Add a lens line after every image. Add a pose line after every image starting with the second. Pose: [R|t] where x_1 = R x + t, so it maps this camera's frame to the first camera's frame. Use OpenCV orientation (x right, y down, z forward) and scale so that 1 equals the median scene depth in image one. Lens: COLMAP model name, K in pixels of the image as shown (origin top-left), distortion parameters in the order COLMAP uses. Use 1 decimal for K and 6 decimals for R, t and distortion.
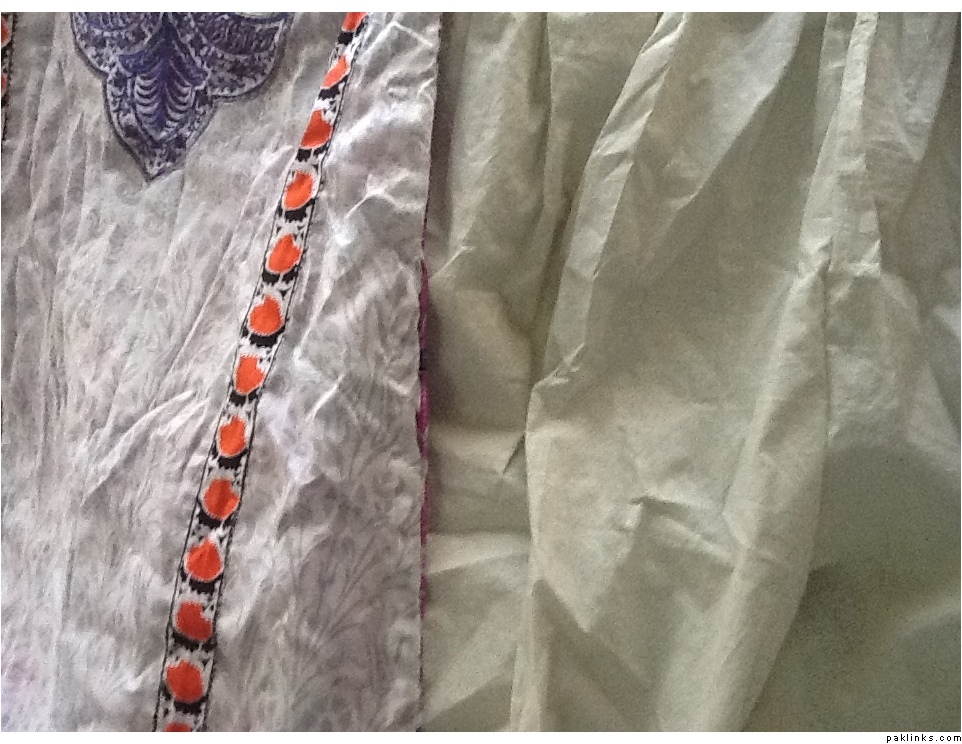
lens RADIAL K [[1175.9, 0, 444.9], [0, 1175.9, 370.7], [0, 0, 1]] dist [0.073313, -0.345350]
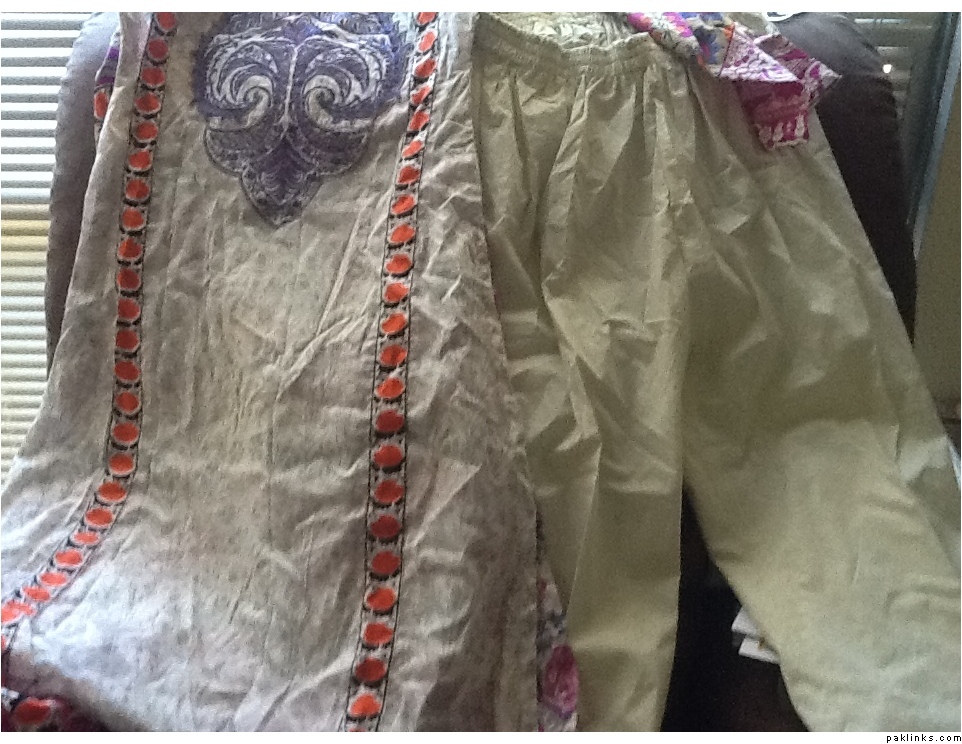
lens RADIAL K [[1175.9, 0, 444.9], [0, 1175.9, 370.7], [0, 0, 1]] dist [0.073313, -0.345350]
pose [[0.917491, -0.057367, 0.393599, -0.847026], [0.171590, 0.949816, -0.261547, 0.630552], [-0.358842, 0.307505, 0.881291, -0.649445]]
